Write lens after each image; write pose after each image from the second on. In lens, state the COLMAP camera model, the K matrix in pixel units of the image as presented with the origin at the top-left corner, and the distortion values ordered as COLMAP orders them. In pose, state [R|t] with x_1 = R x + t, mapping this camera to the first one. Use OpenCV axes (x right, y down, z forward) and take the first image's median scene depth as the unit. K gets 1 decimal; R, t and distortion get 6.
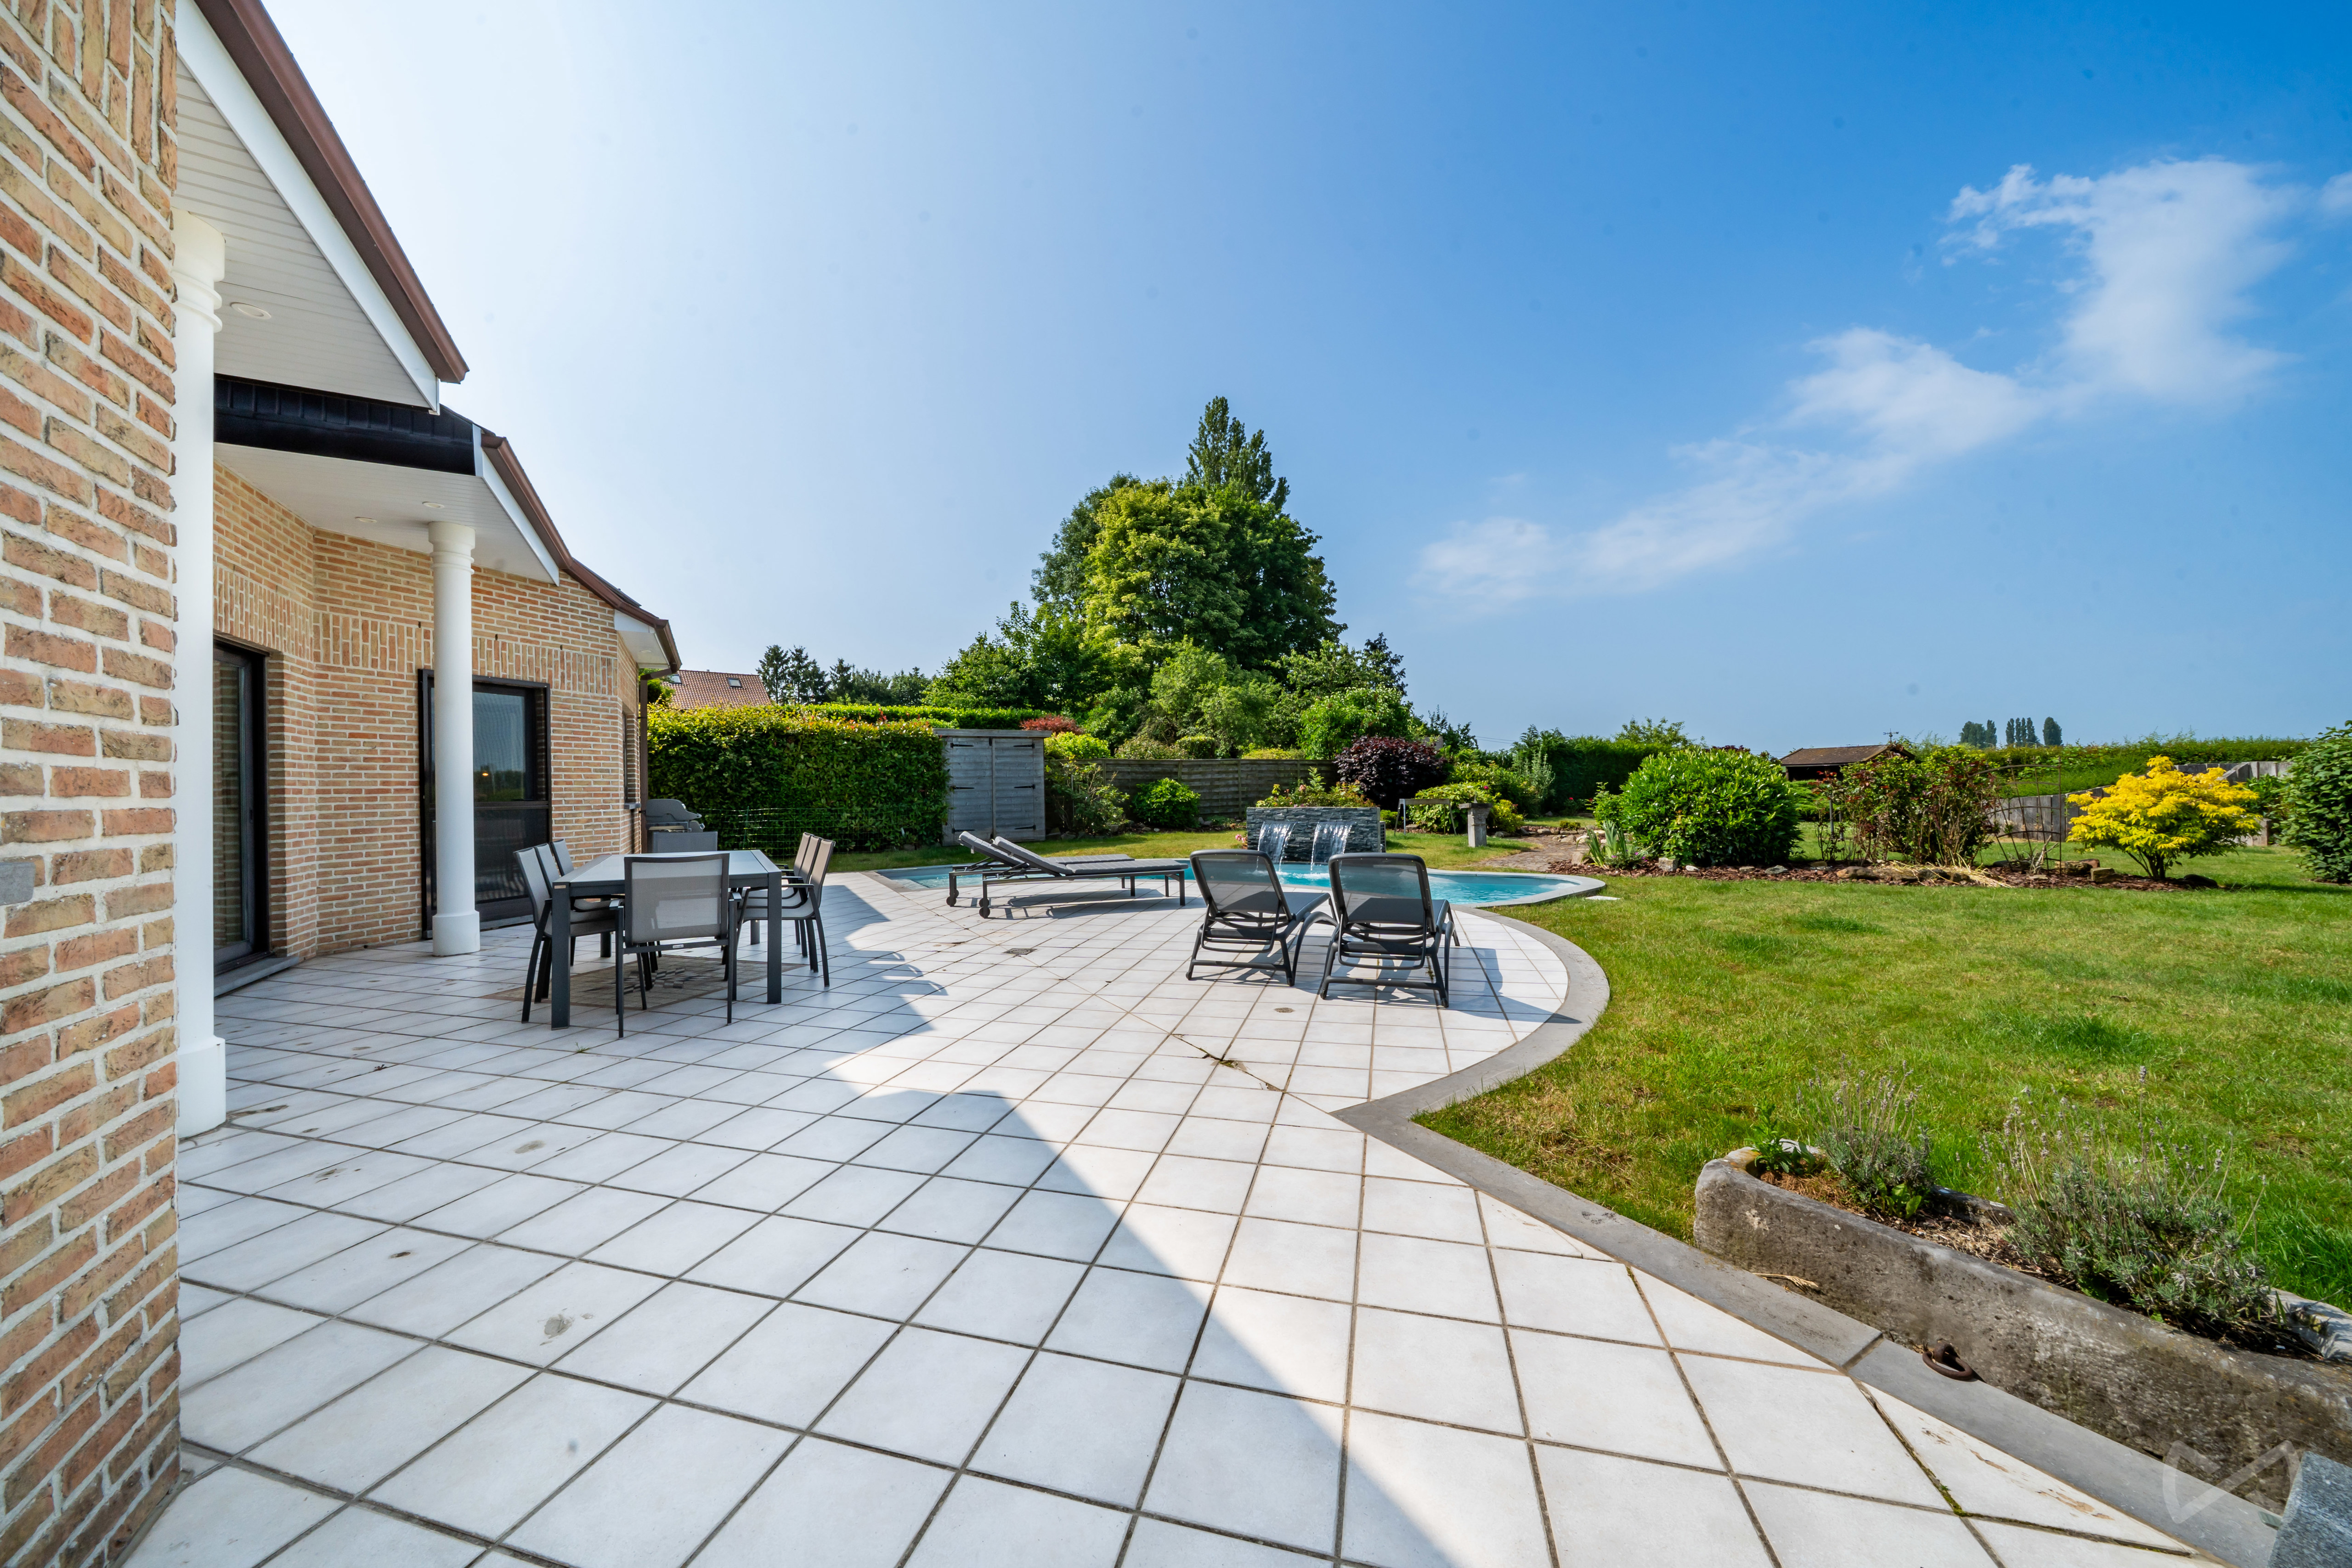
lens RADIAL K [[816.0, 0, 1175.3], [0, 816.0, 779.5], [0, 0, 1]] dist [-0.000776, -0.000112]
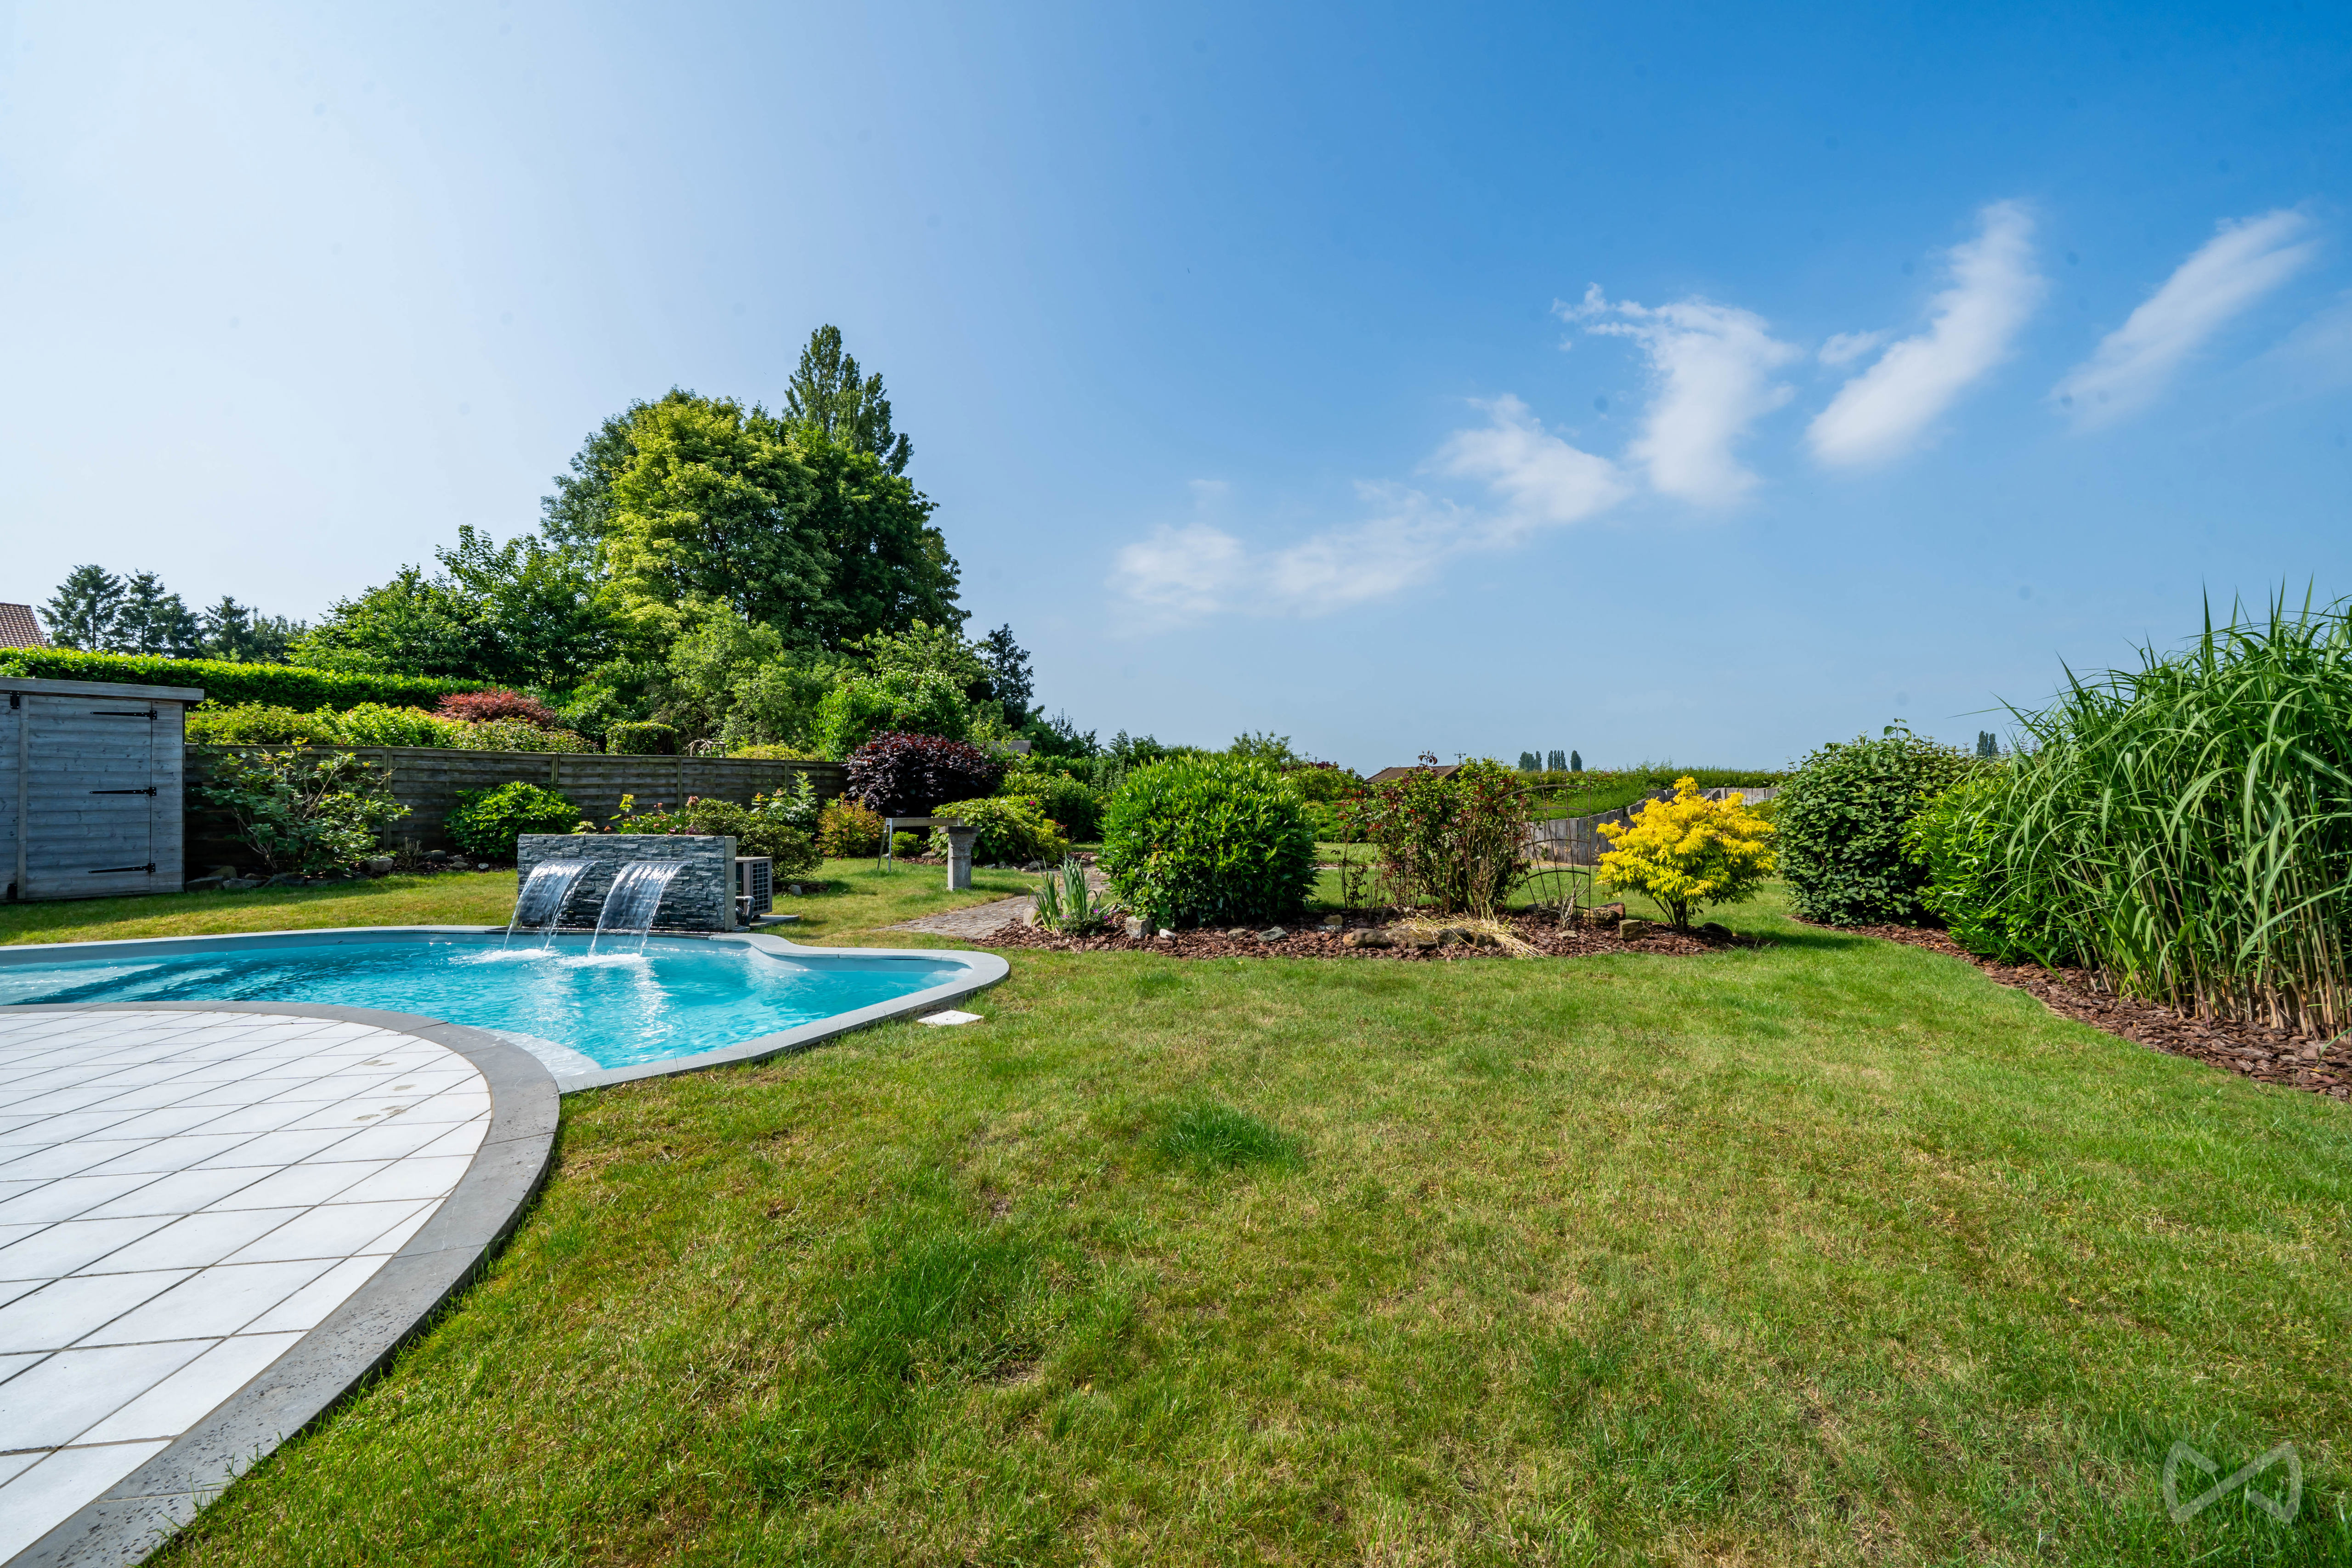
lens RADIAL K [[876.0, 0, 1176.0], [0, 876.0, 784.0], [0, 0, 1]] dist [0.010208, -0.000085]
pose [[0.923005, 0.020497, 0.384242, 0.100991], [-0.017828, 0.999786, -0.010507, -0.000834], [-0.384375, 0.002848, 0.923173, 0.095926]]
